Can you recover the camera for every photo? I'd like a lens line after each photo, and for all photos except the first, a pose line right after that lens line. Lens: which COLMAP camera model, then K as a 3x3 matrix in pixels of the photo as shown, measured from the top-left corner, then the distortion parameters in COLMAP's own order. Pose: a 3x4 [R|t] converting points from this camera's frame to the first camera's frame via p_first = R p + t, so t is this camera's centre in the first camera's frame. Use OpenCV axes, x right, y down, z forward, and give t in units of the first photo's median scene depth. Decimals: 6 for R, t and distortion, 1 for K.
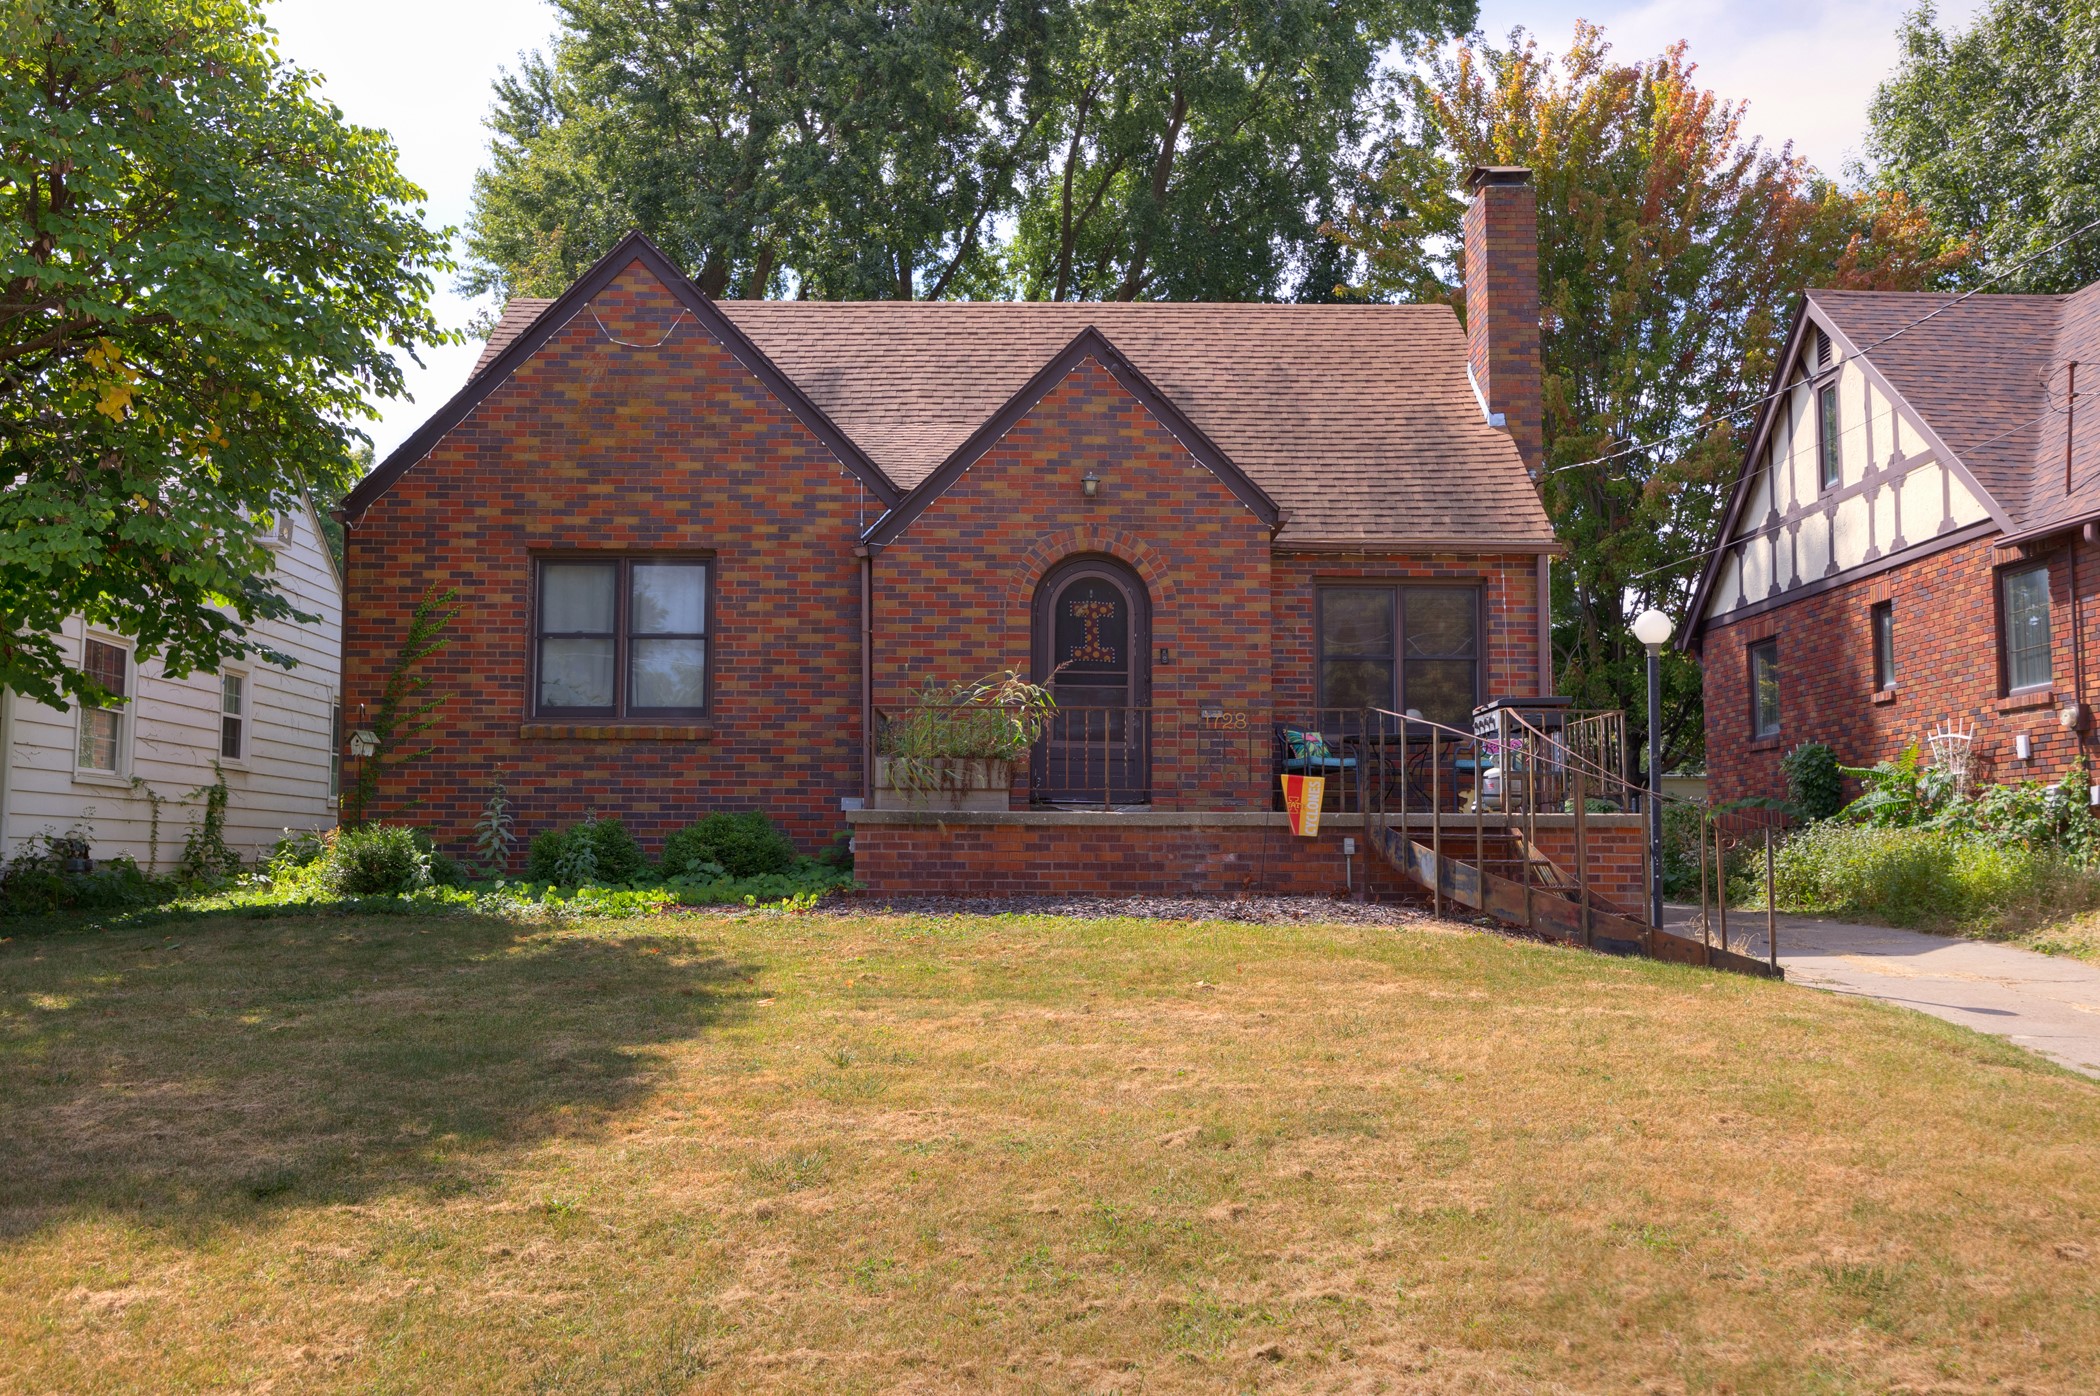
lens RADIAL K [[1962.4, 0, 1043.0], [0, 1962.4, 698.8], [0, 0, 1]] dist [-0.020578, 0.000000]
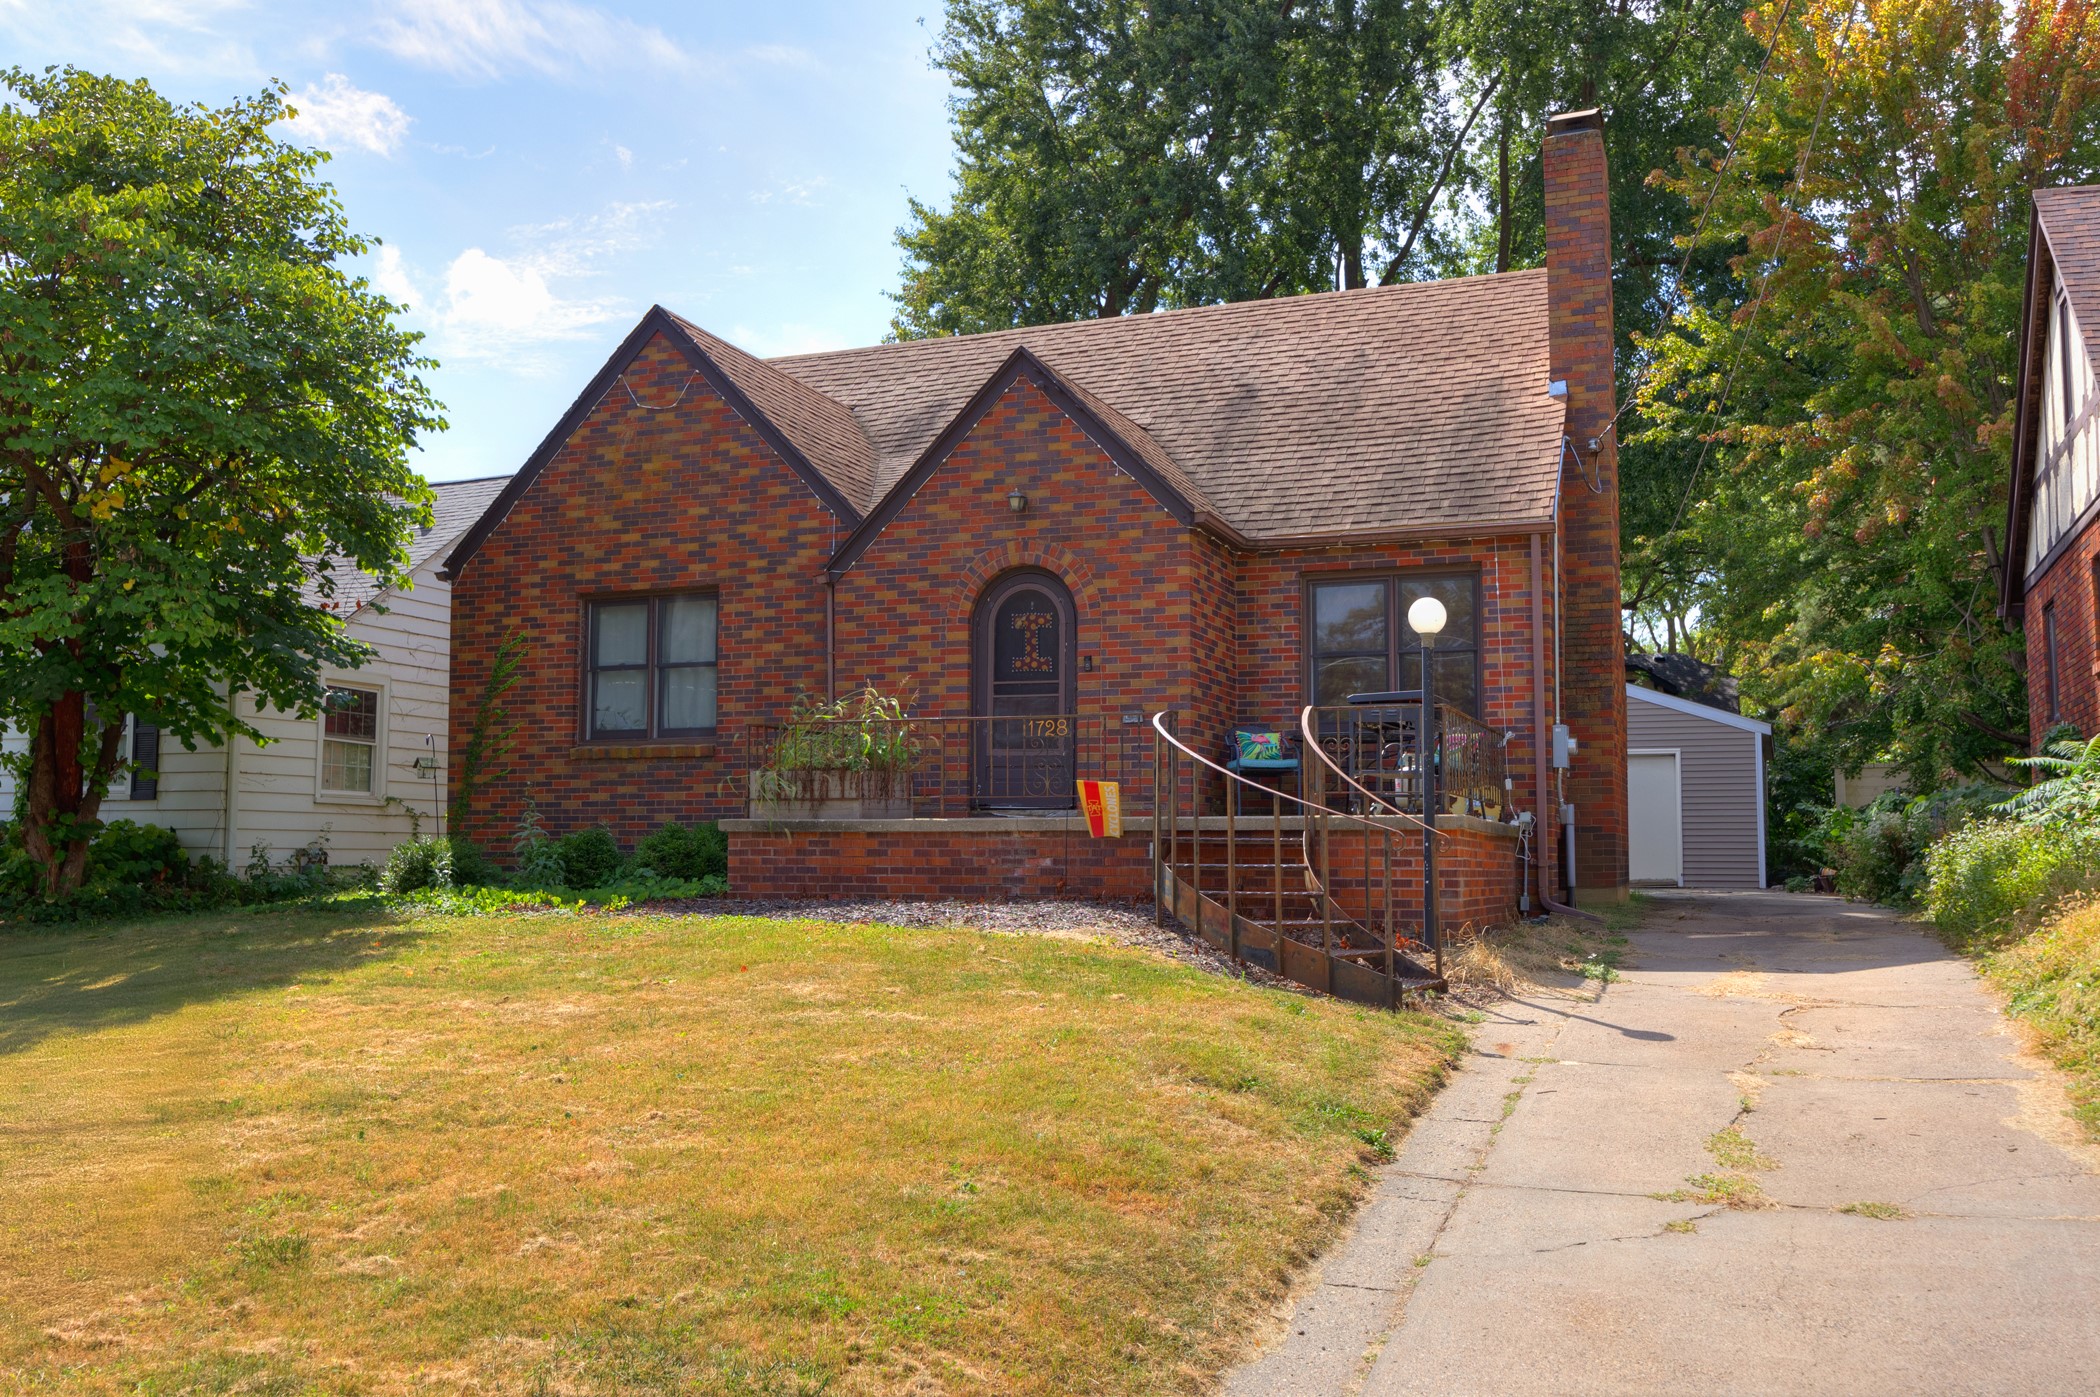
lens RADIAL K [[1962.4, 0, 1044.1], [0, 1962.4, 701.3], [0, 0, 1]] dist [-0.020578, 0.000000]
pose [[0.912579, -0.035472, -0.407359, 0.451723], [0.036422, 0.999322, -0.005425, 0.002501], [0.407275, -0.009886, 0.913252, 0.060633]]
